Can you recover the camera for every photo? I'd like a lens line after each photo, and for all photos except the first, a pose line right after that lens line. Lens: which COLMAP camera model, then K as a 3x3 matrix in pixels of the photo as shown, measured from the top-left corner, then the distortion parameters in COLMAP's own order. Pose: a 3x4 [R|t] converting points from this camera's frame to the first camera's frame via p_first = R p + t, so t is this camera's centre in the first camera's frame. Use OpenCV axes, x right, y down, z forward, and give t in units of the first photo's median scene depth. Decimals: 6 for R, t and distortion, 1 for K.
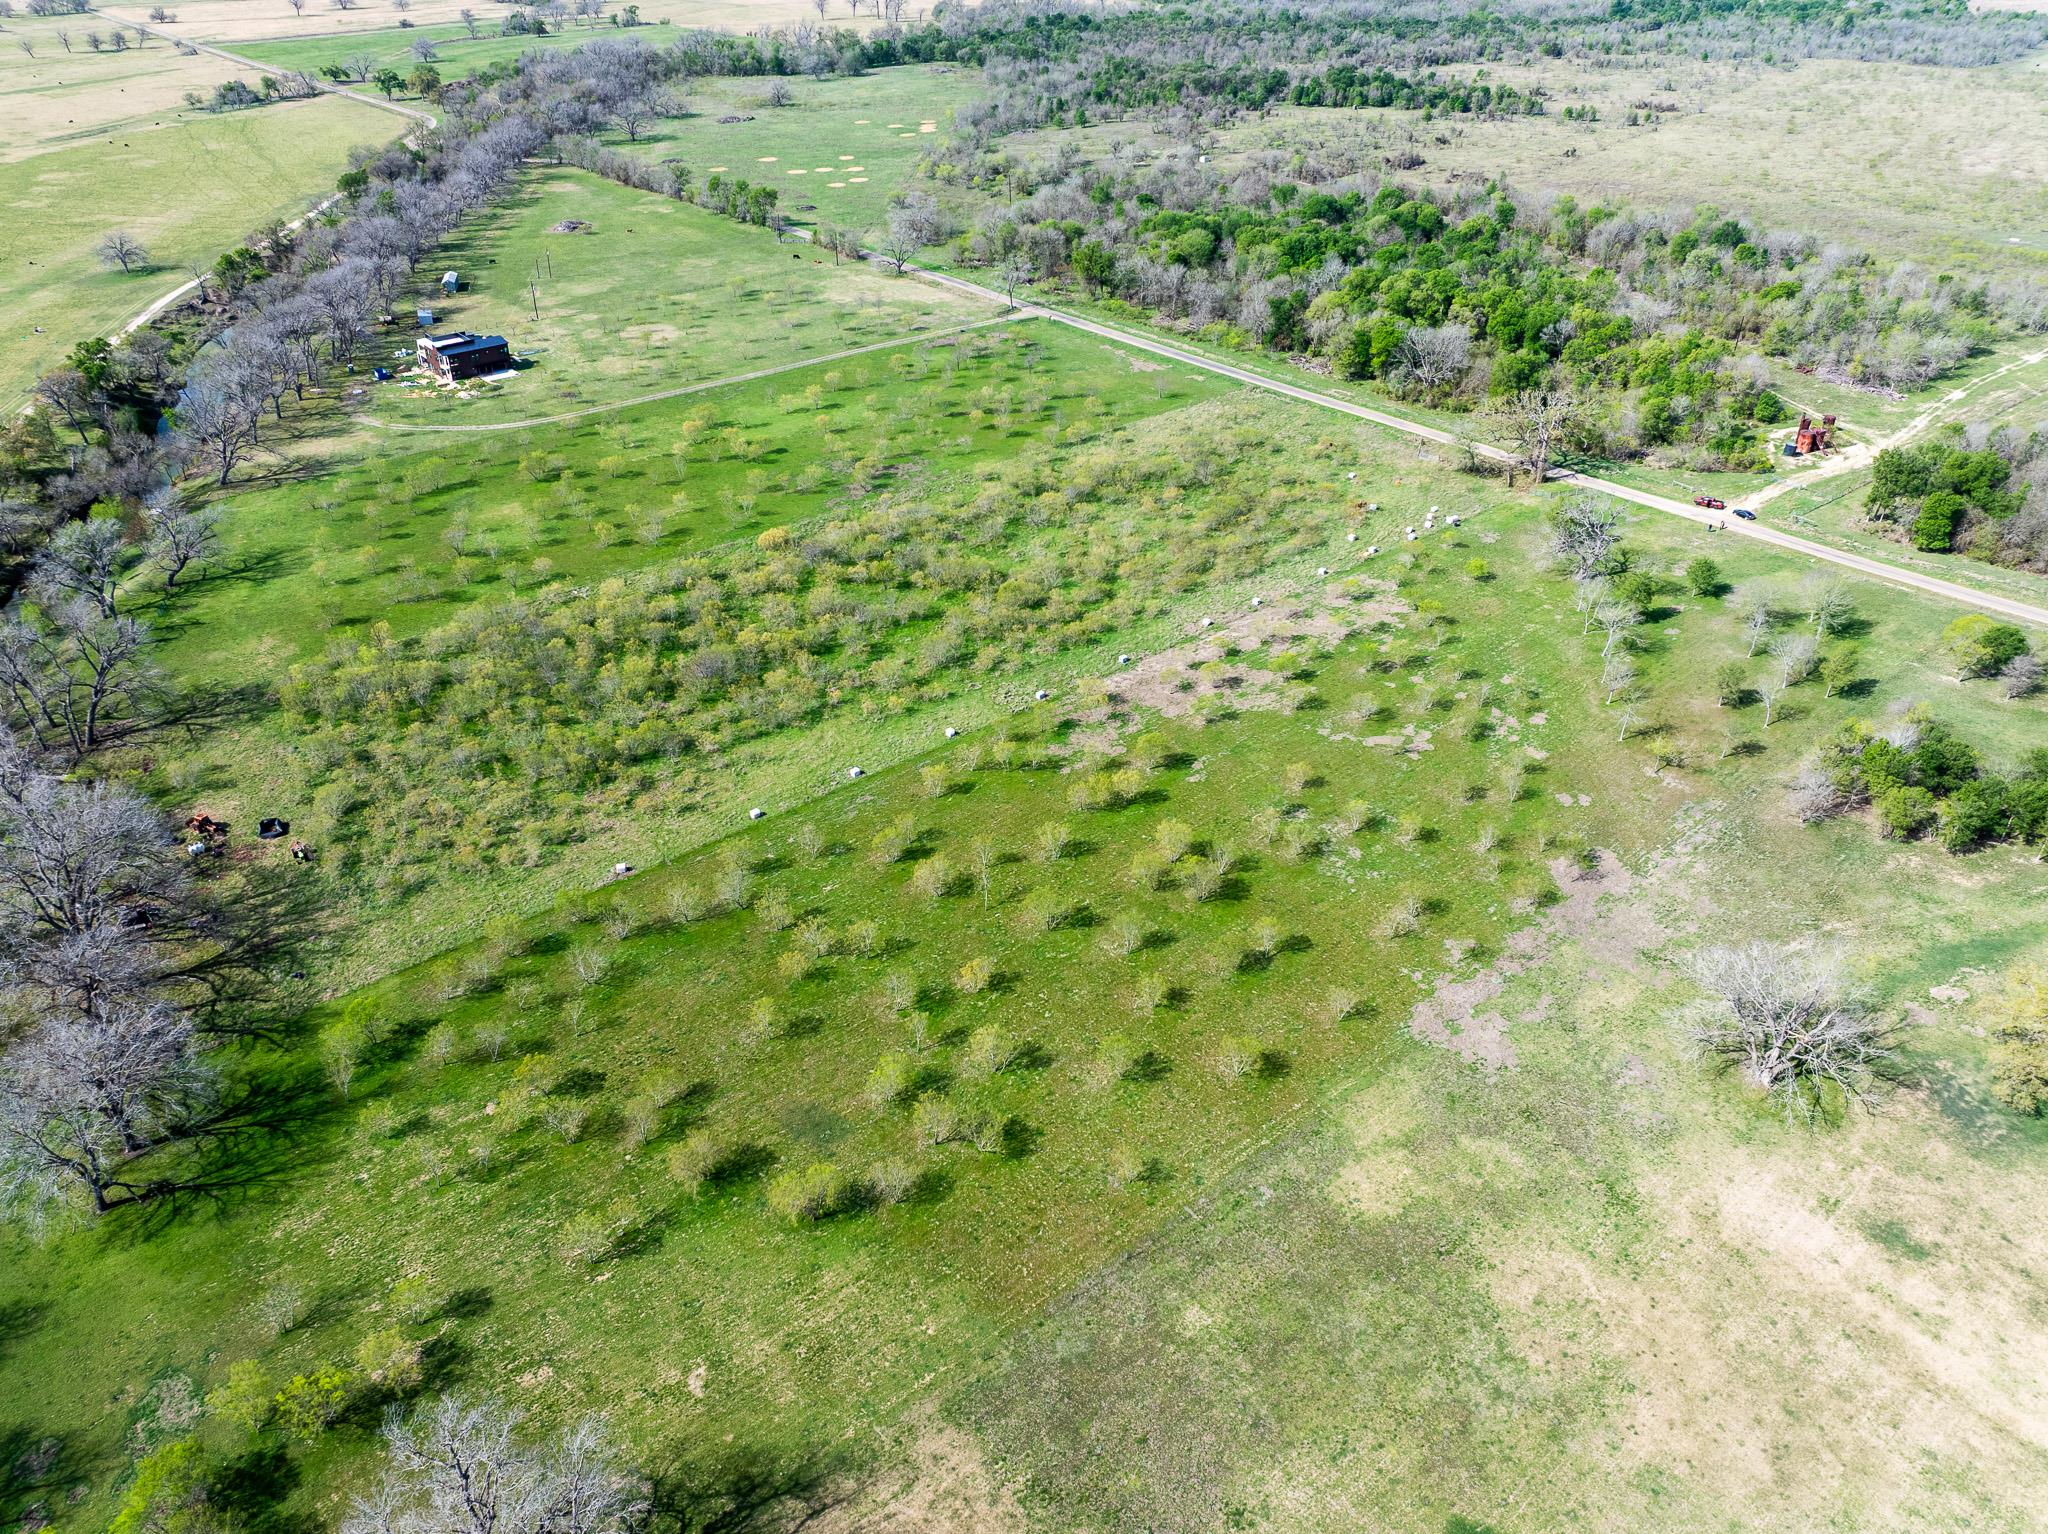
lens RADIAL K [[1435.6, 0, 1036.8], [0, 1435.6, 769.8], [0, 0, 1]] dist [-0.044831, 0.017915]
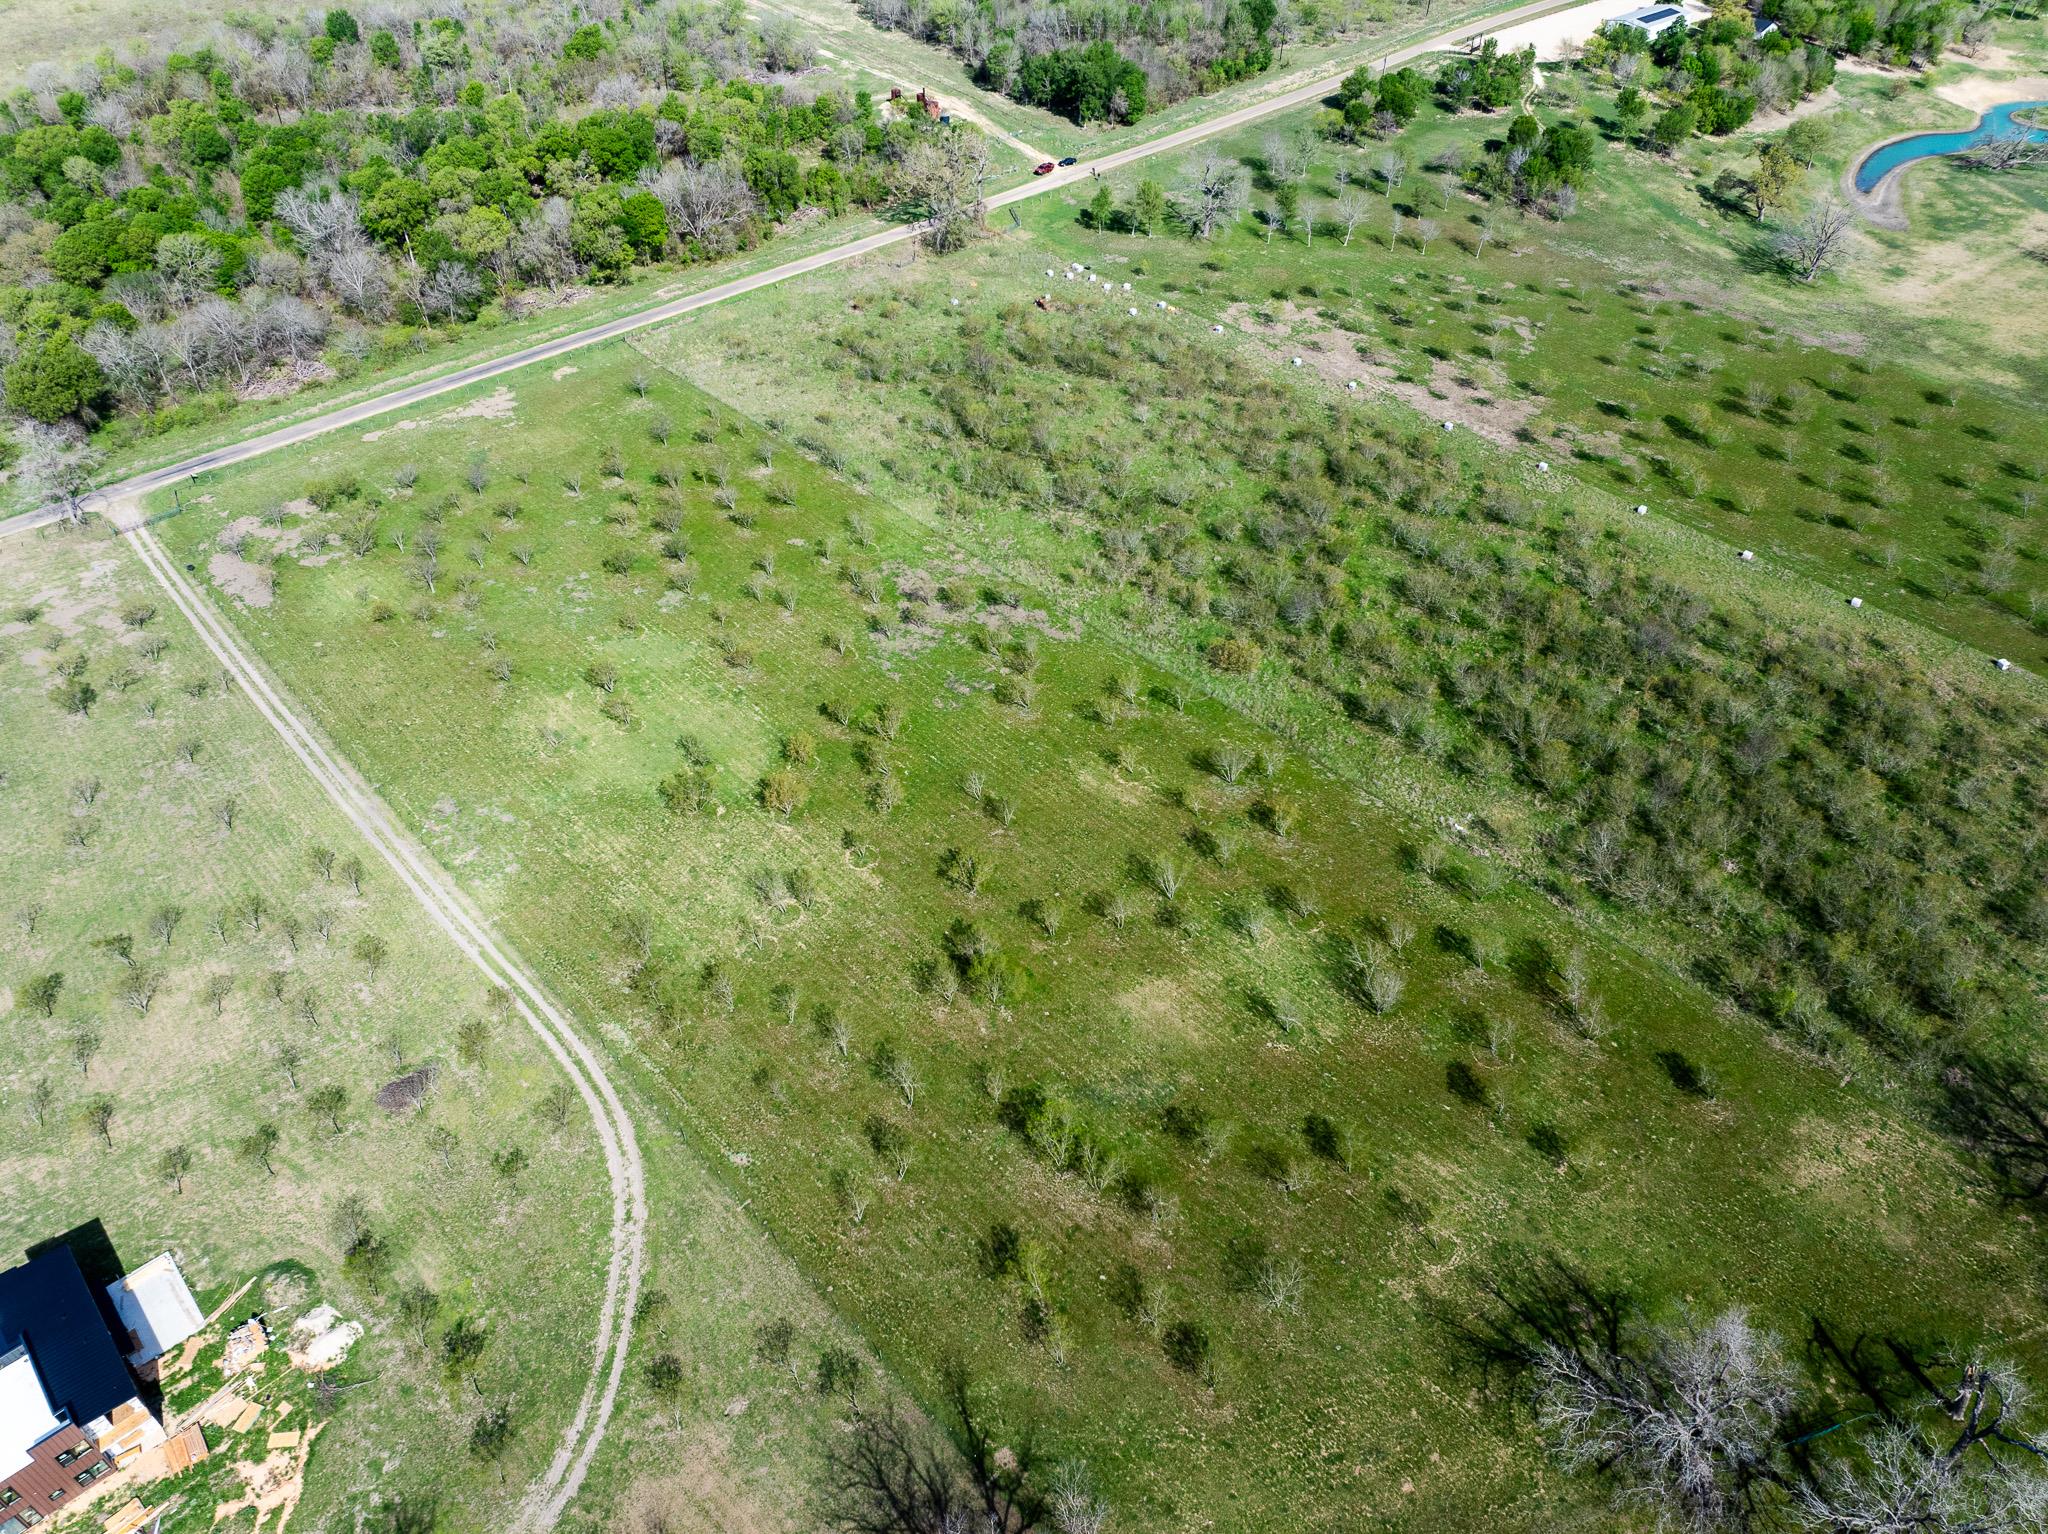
lens RADIAL K [[1435.6, 0, 1029.6], [0, 1435.6, 772.0], [0, 0, 1]] dist [-0.044831, 0.017915]
pose [[-0.051976, -0.656069, 0.752909, -0.874252], [0.530877, 0.620424, 0.577272, -0.688224], [-0.845853, 0.429707, 0.316044, 1.065050]]
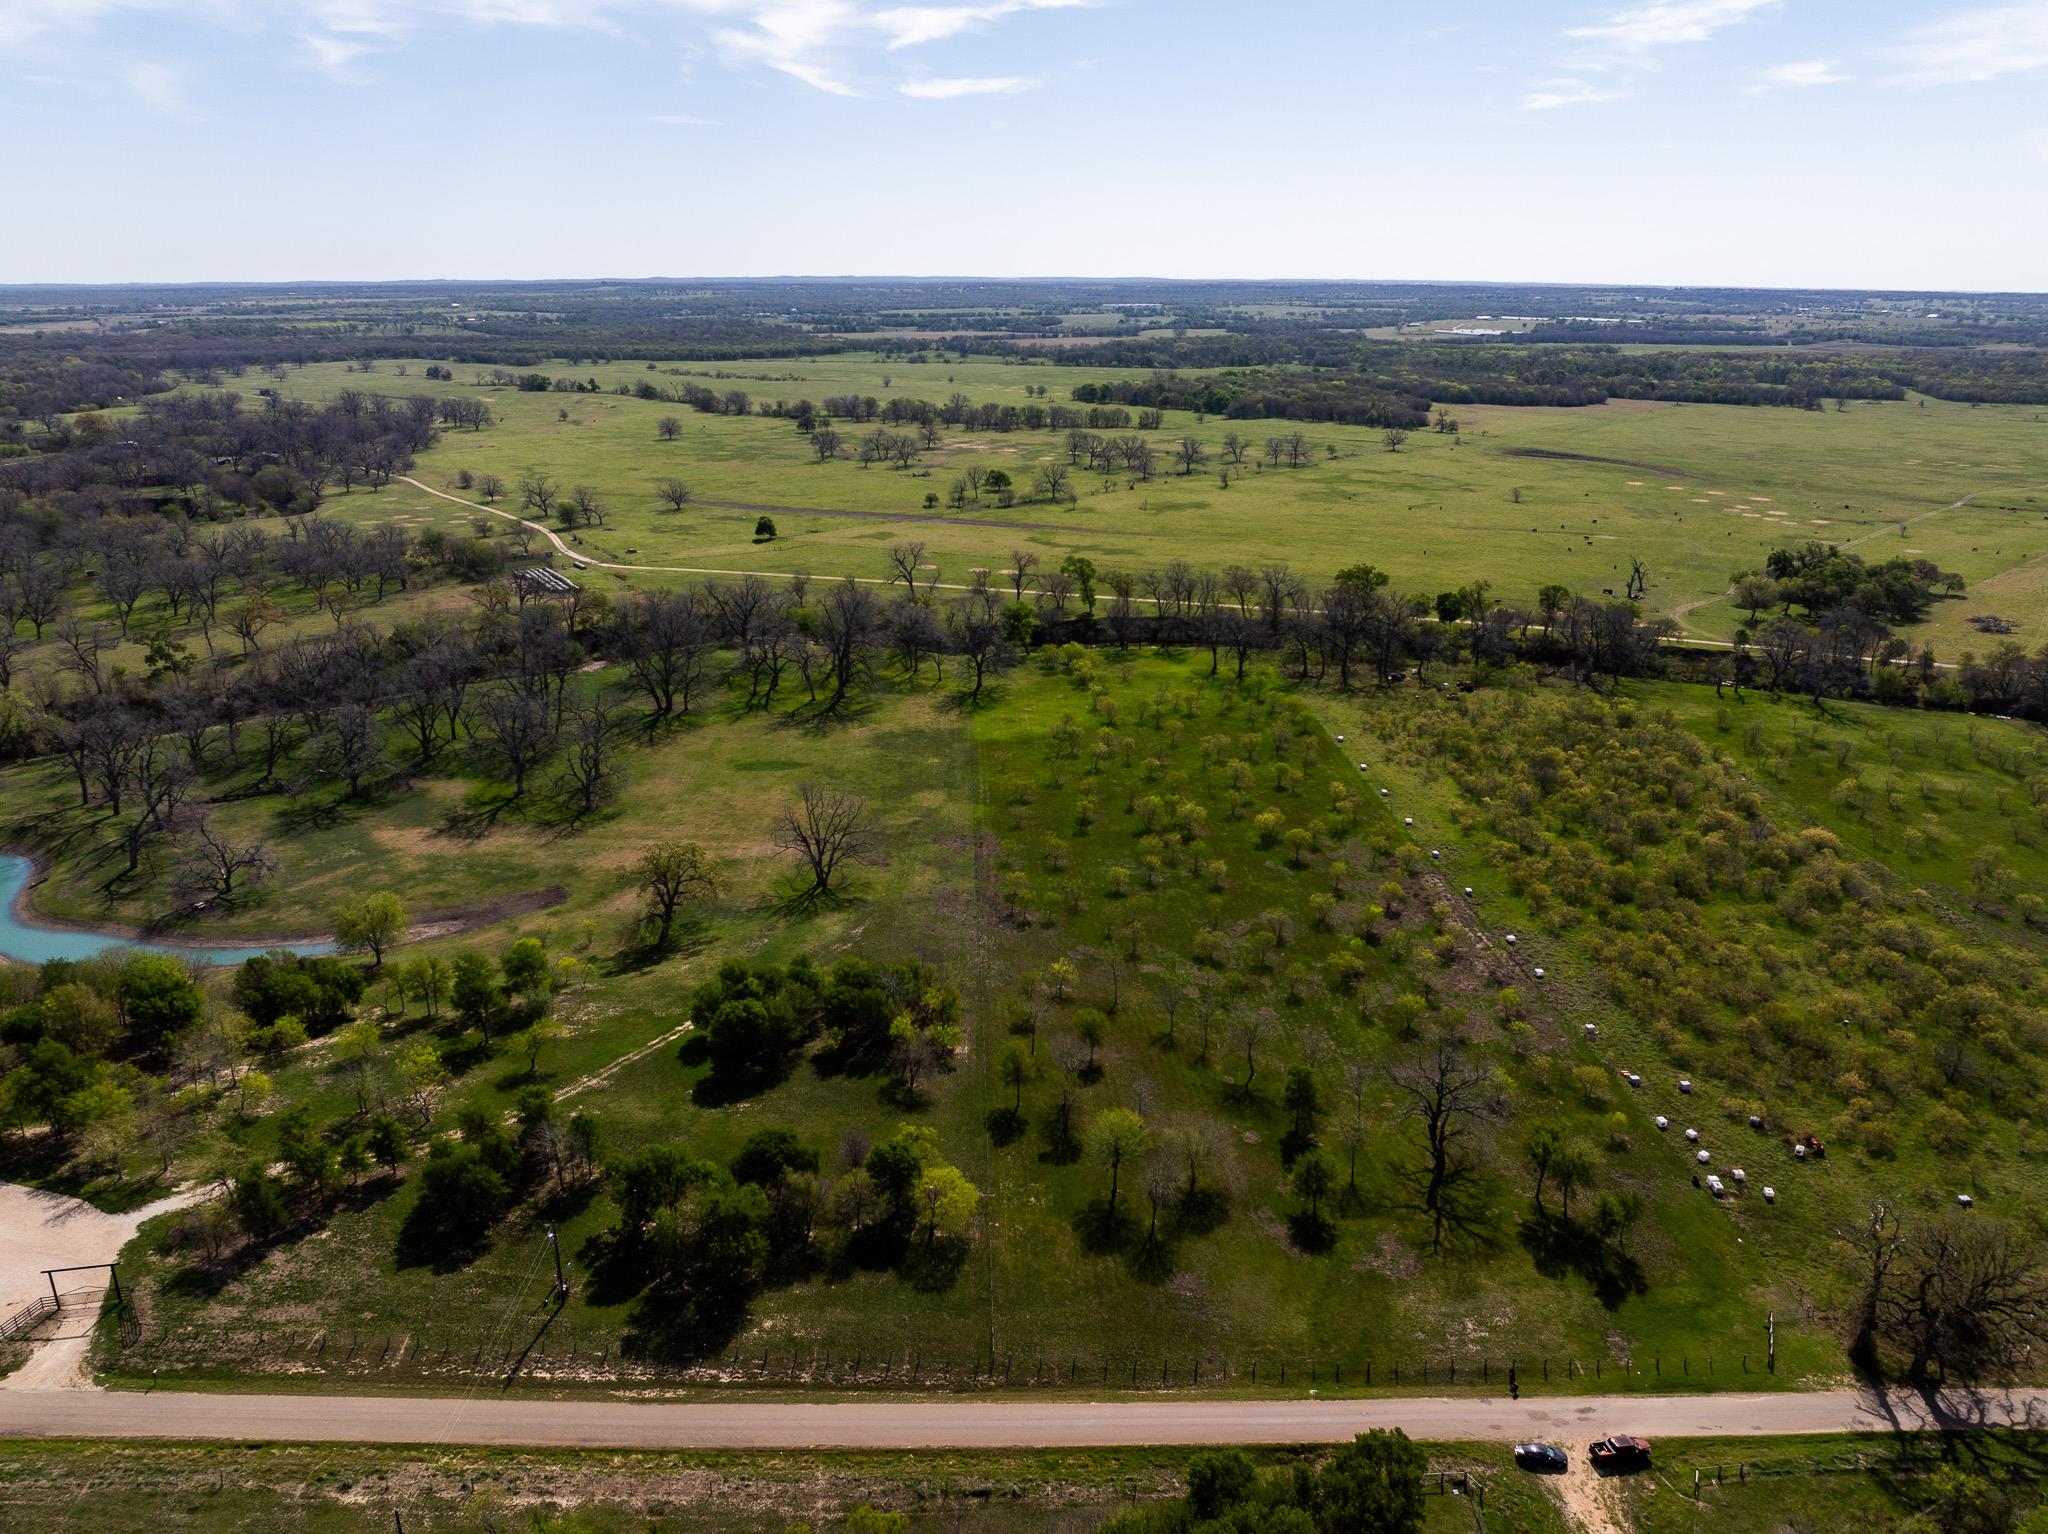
lens RADIAL K [[1435.6, 0, 1039.4], [0, 1435.6, 764.4], [0, 0, 1]] dist [-0.044831, 0.017915]
pose [[-0.601112, 0.251656, -0.758508, 1.078916], [-0.435730, 0.692432, 0.575046, -0.641012], [0.669928, 0.676171, -0.306575, 1.077467]]
